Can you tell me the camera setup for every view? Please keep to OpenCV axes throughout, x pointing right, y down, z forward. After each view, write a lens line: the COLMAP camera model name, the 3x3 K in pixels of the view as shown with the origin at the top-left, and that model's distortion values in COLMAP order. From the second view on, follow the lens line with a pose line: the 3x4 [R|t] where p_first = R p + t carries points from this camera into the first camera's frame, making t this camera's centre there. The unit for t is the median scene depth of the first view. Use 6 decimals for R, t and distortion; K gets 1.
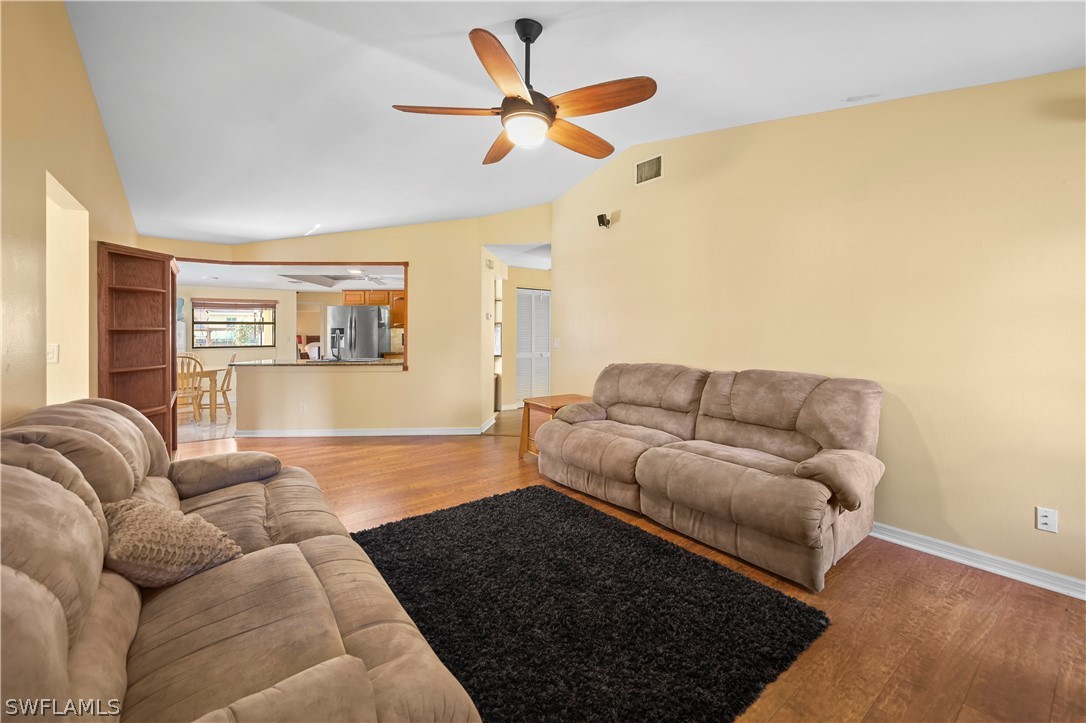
lens RADIAL K [[445.3, 0, 542.4], [0, 445.3, 338.9], [0, 0, 1]] dist [0.000120, 0.000241]
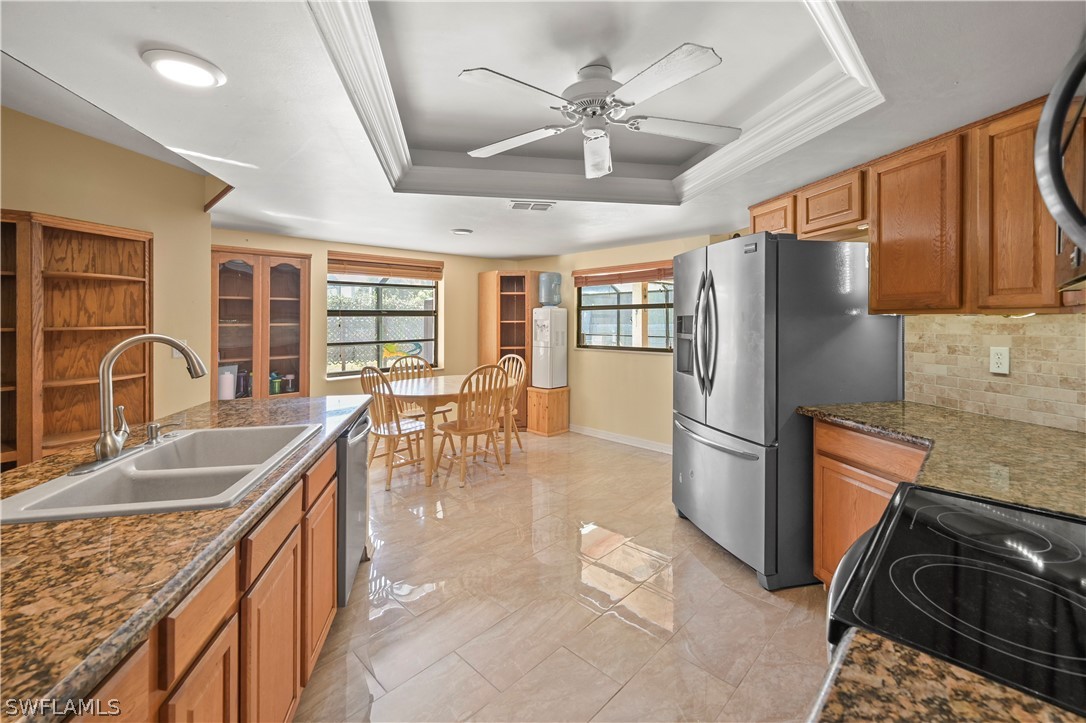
lens RADIAL K [[449.9, 0, 541.8], [0, 449.9, 319.2], [0, 0, 1]] dist [-0.000176, 0.000117]
pose [[0.143766, 0.005361, -0.989597, -0.121583], [-0.007232, 0.999964, 0.004367, -0.021281], [0.989585, 0.006529, 0.143800, 0.819614]]
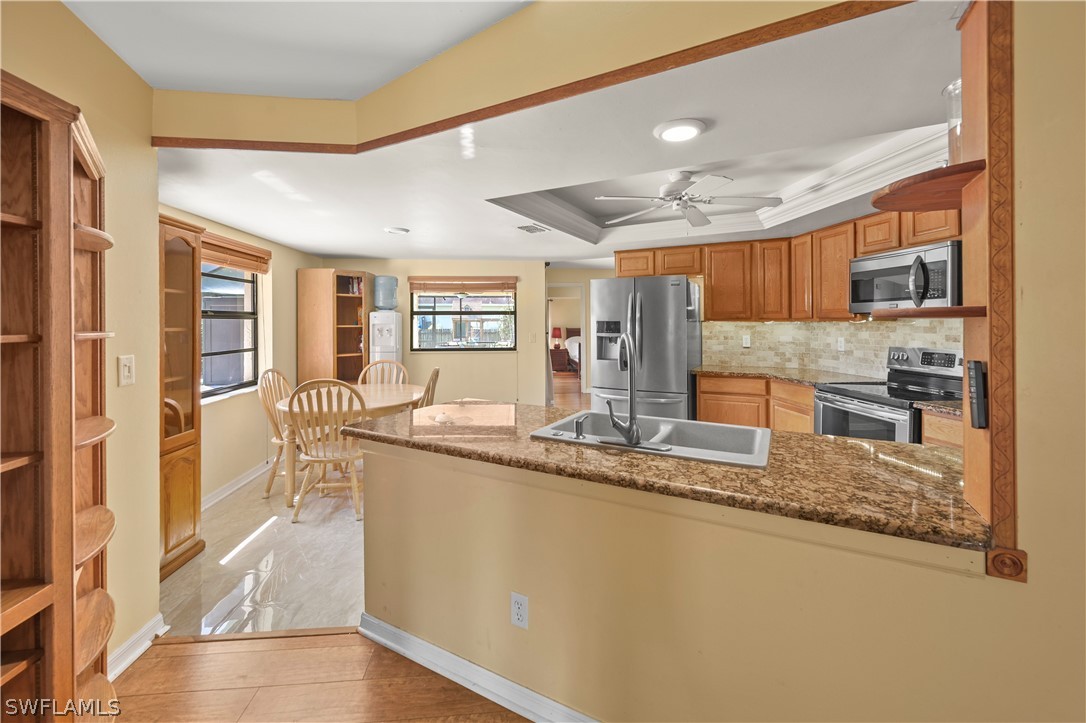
lens RADIAL K [[449.7, 0, 546.4], [0, 449.7, 325.7], [0, 0, 1]] dist [-0.000128, -0.000007]
pose [[0.856069, 0.005097, -0.516836, -0.244657], [-0.007910, 0.999963, -0.003240, -0.015876], [0.516800, 0.006862, 0.856079, 0.500904]]
